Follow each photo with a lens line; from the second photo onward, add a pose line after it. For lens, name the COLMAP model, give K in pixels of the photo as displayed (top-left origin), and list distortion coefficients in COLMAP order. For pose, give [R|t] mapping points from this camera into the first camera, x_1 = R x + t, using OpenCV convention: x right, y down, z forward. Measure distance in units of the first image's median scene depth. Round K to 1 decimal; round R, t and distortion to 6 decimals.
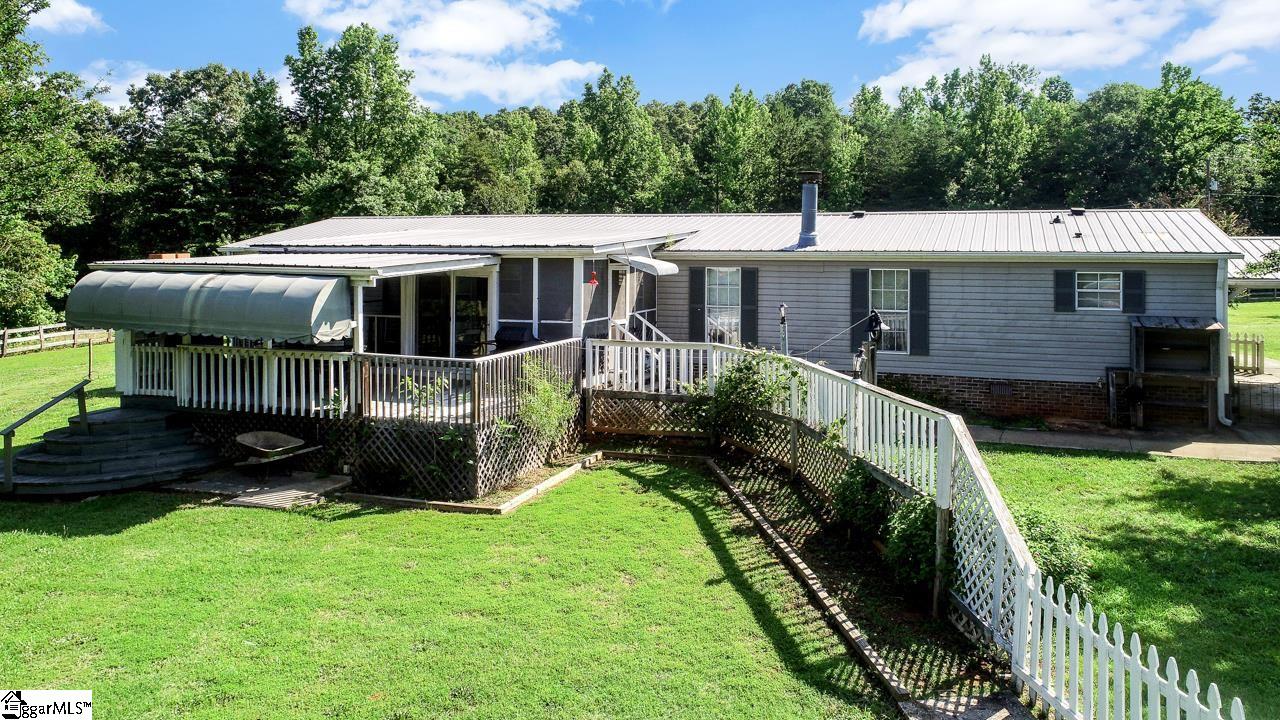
lens RADIAL K [[861.6, 0, 640.6], [0, 861.6, 356.8], [0, 0, 1]] dist [0.007971, -0.007690]
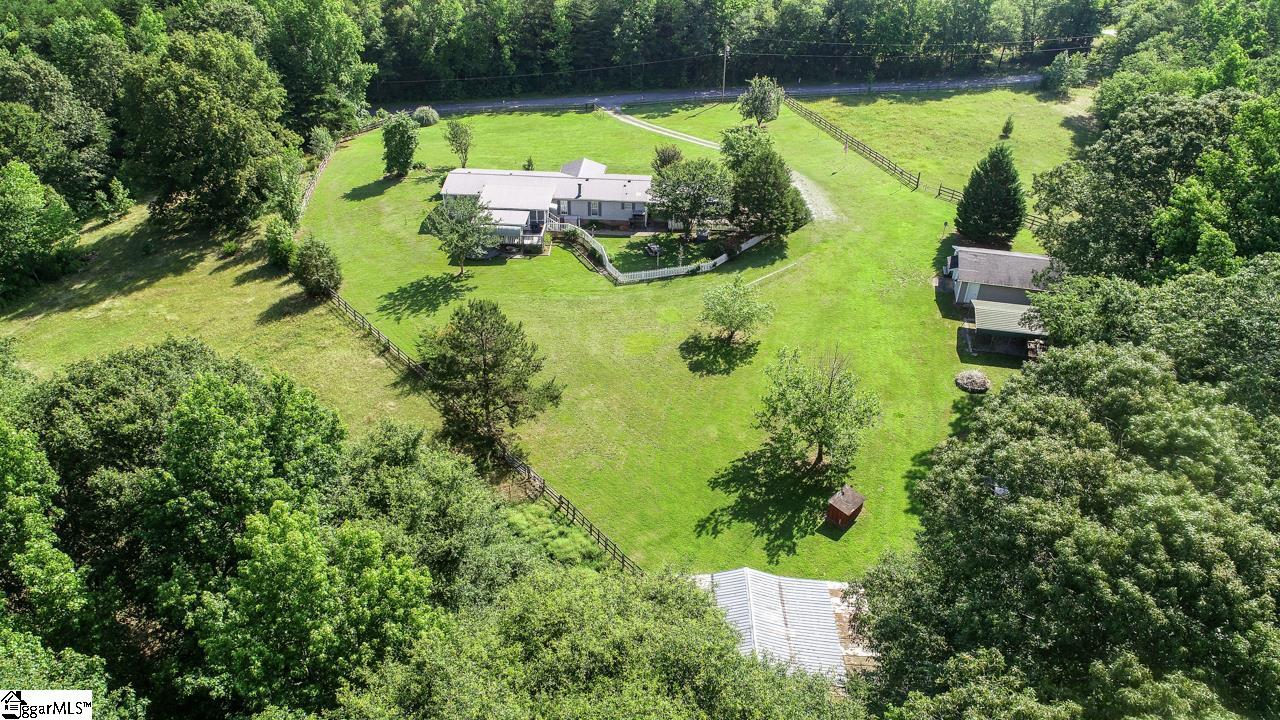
lens RADIAL K [[861.6, 0, 640.6], [0, 861.6, 359.2], [0, 0, 1]] dist [0.007971, -0.007690]
pose [[0.936302, -0.156687, 0.314305, -1.743093], [0.014404, 0.911337, 0.411408, -1.899077], [-0.350900, -0.380675, 0.855544, -5.533907]]
